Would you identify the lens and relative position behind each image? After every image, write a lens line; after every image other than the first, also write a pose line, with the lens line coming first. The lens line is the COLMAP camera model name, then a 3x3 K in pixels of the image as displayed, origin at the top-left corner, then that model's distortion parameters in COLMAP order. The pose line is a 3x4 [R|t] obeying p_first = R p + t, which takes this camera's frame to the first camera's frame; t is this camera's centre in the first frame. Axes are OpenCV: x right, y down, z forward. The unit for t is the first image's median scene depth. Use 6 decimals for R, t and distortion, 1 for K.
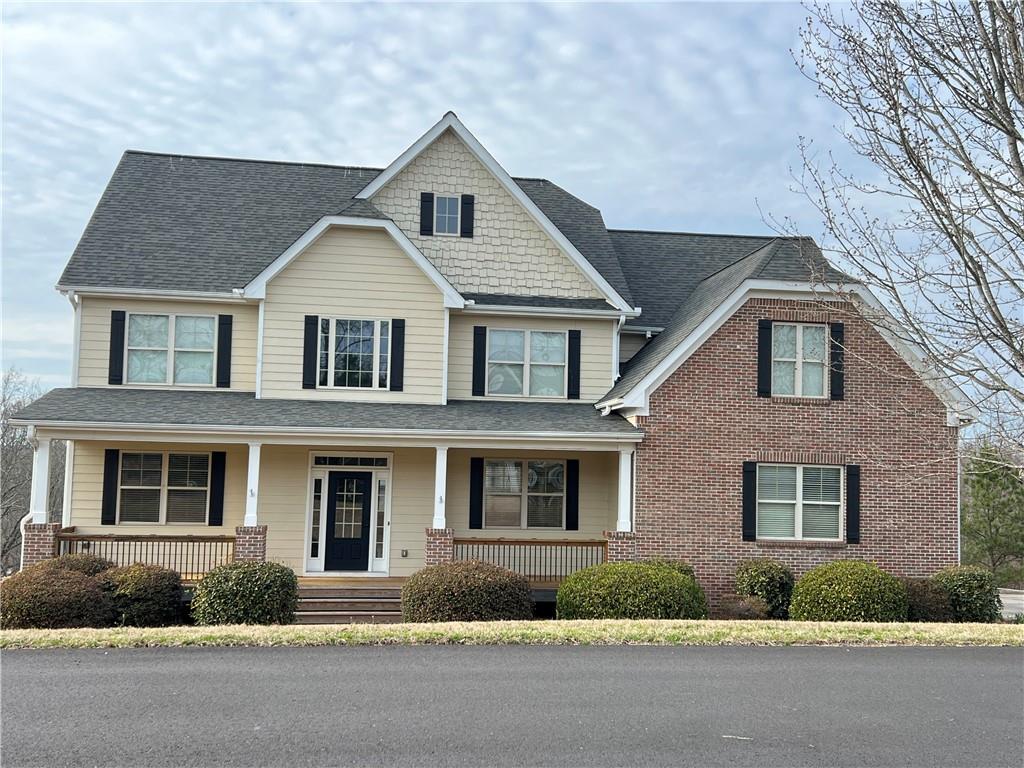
lens RADIAL K [[1067.4, 0, 508.0], [0, 1067.4, 387.5], [0, 0, 1]] dist [0.092431, 0.000000]
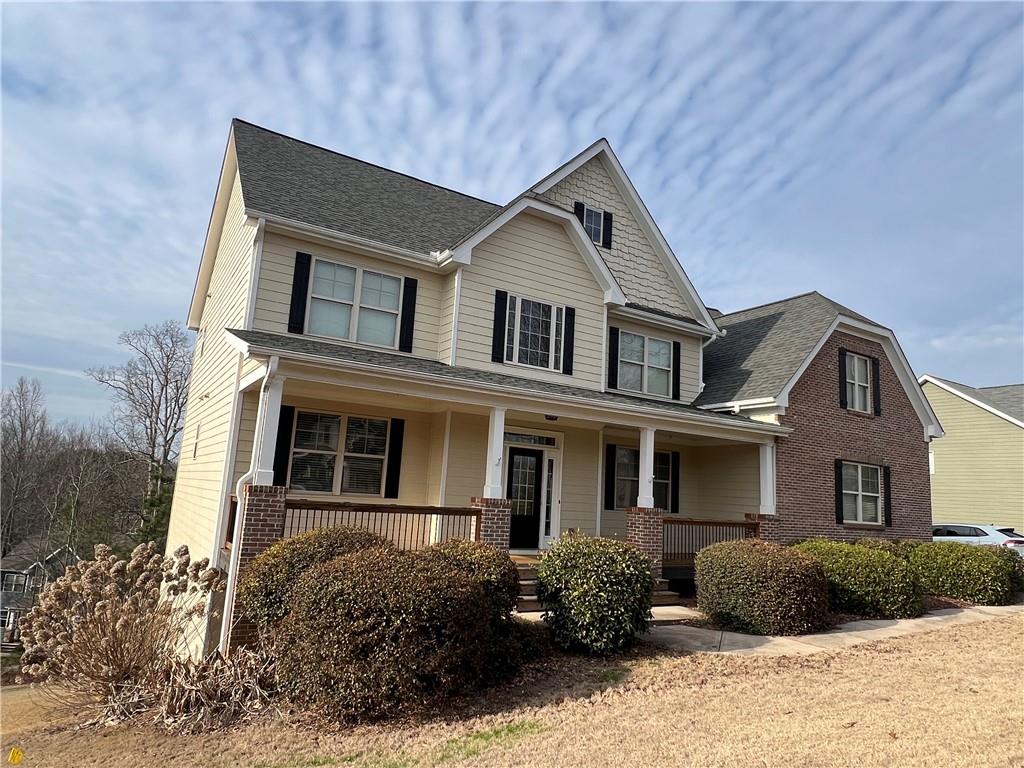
lens RADIAL K [[647.1, 0, 509.1], [0, 647.1, 382.5], [0, 0, 1]] dist [0.001663, -0.003300]
pose [[0.914720, 0.100710, 0.391338, -0.409489], [-0.071351, 0.993482, -0.088895, 0.072510], [-0.397740, 0.053391, 0.915943, 0.449094]]
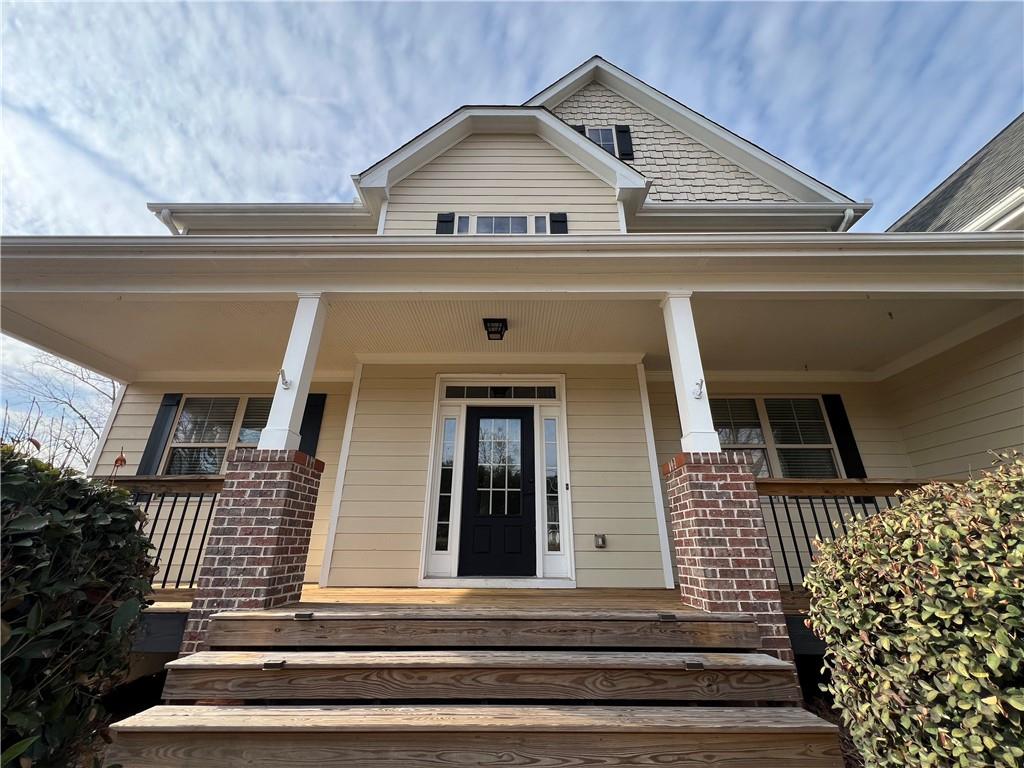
lens RADIAL K [[408.7, 0, 512.1], [0, 408.7, 382.3], [0, 0, 1]] dist [-0.000712, 0.000075]
pose [[0.990406, -0.070760, -0.118694, -0.111224], [0.030444, 0.949573, -0.312064, 0.141999], [0.134790, 0.305457, 0.942617, 0.773208]]
